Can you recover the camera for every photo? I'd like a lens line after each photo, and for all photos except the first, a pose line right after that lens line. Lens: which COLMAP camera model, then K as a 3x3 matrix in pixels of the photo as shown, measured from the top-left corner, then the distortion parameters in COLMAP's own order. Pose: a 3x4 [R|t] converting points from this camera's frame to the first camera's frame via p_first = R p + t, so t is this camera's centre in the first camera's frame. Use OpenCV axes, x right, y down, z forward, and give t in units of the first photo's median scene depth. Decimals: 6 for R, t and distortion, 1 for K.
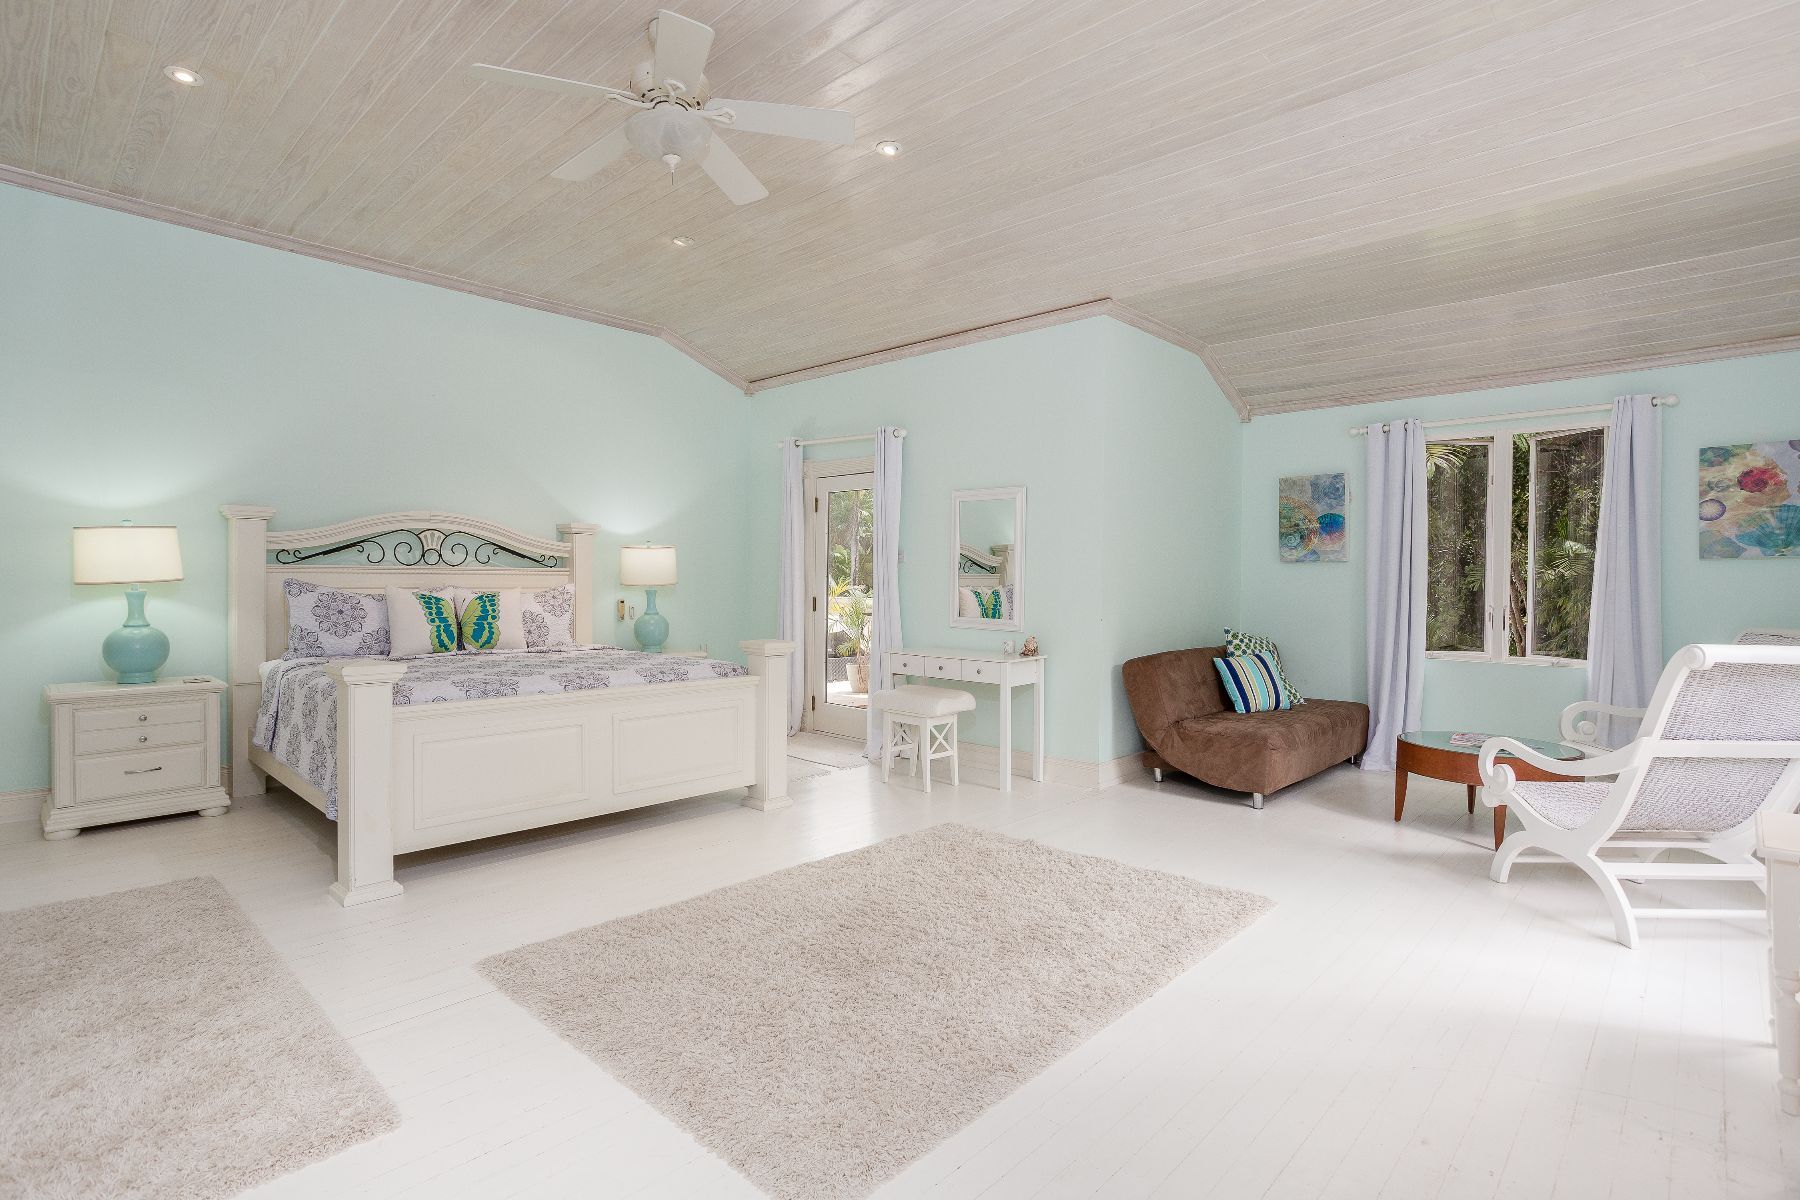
lens RADIAL K [[883.7, 0, 900.4], [0, 883.7, 592.9], [0, 0, 1]] dist [-0.000964, -0.000058]
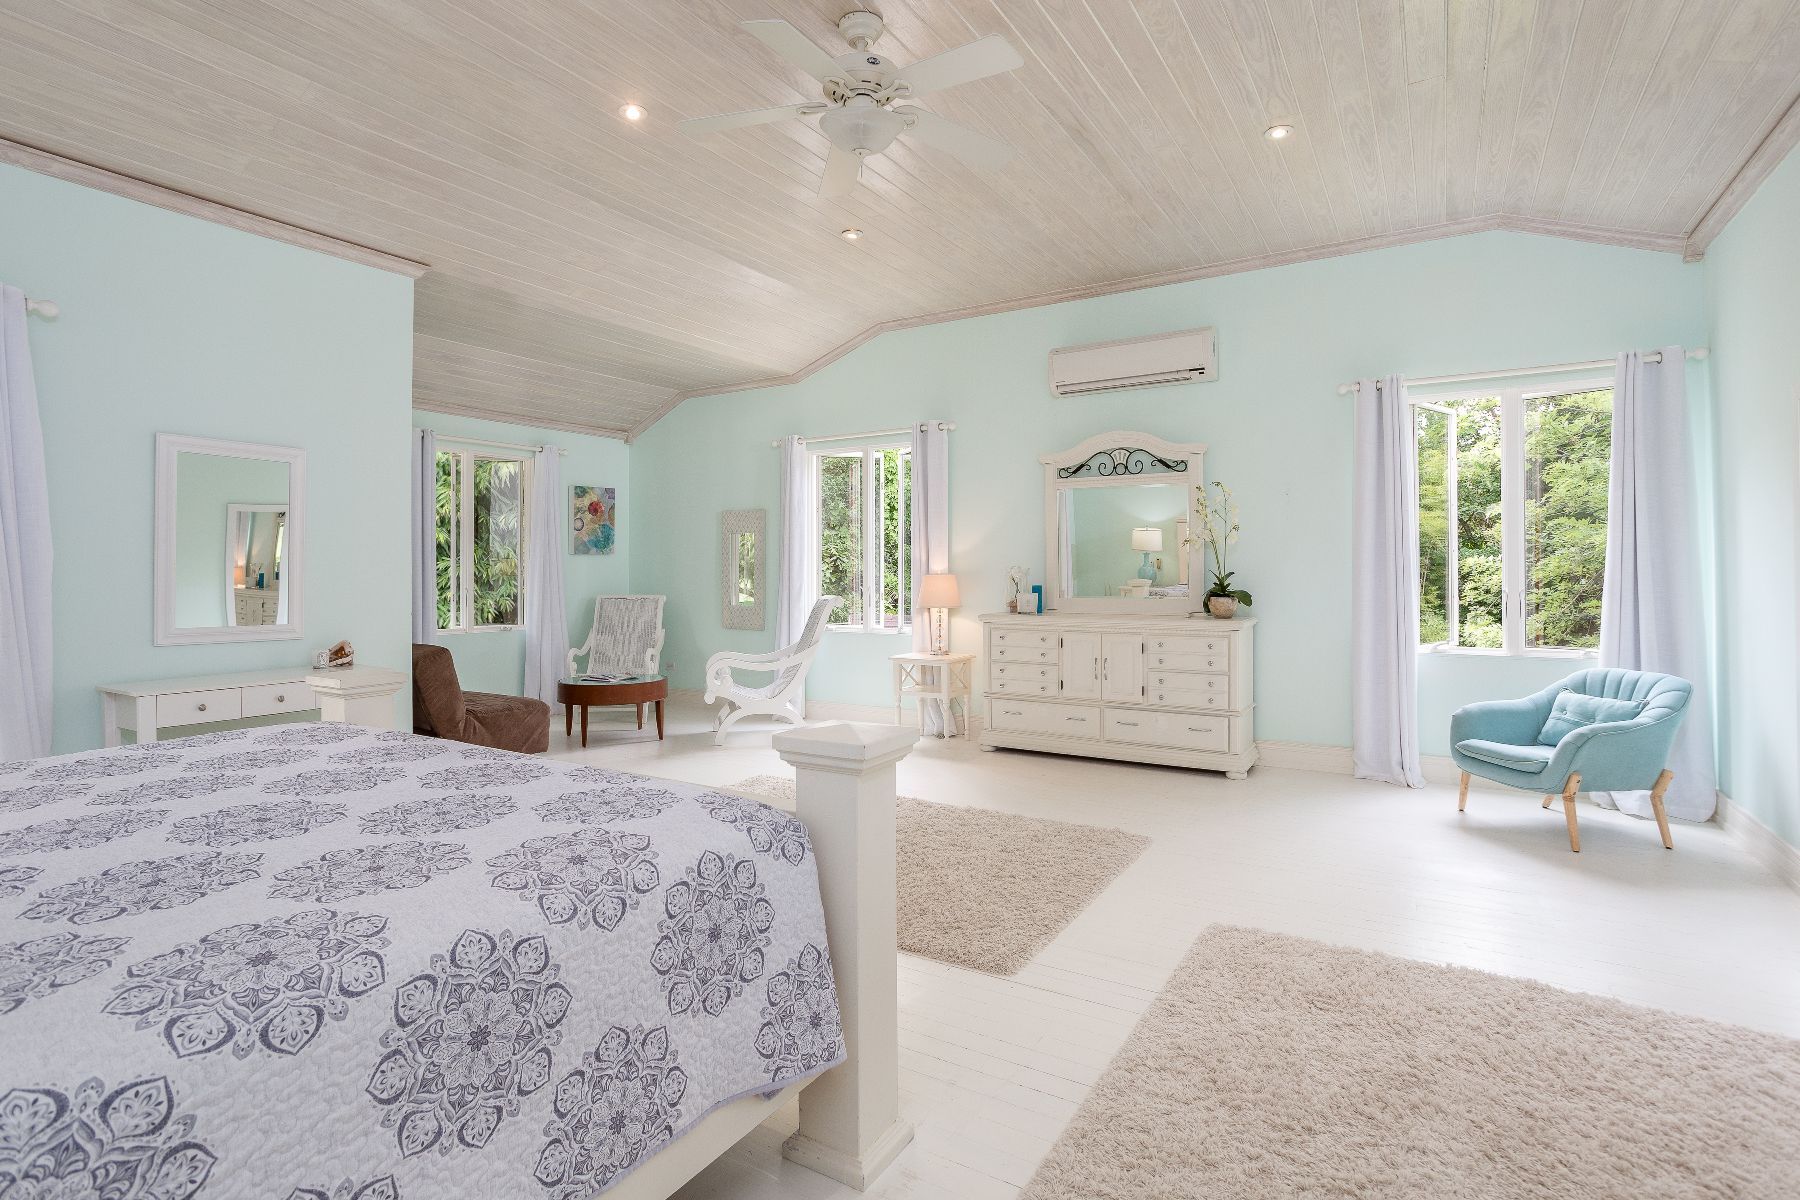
lens RADIAL K [[883.7, 0, 910.6], [0, 883.7, 559.5], [0, 0, 1]] dist [-0.000964, -0.000058]
pose [[-0.206058, 0.002129, 0.978538, -0.809657], [0.022053, 0.999754, 0.002469, -0.020242], [-0.978291, 0.022089, -0.206054, 0.746597]]
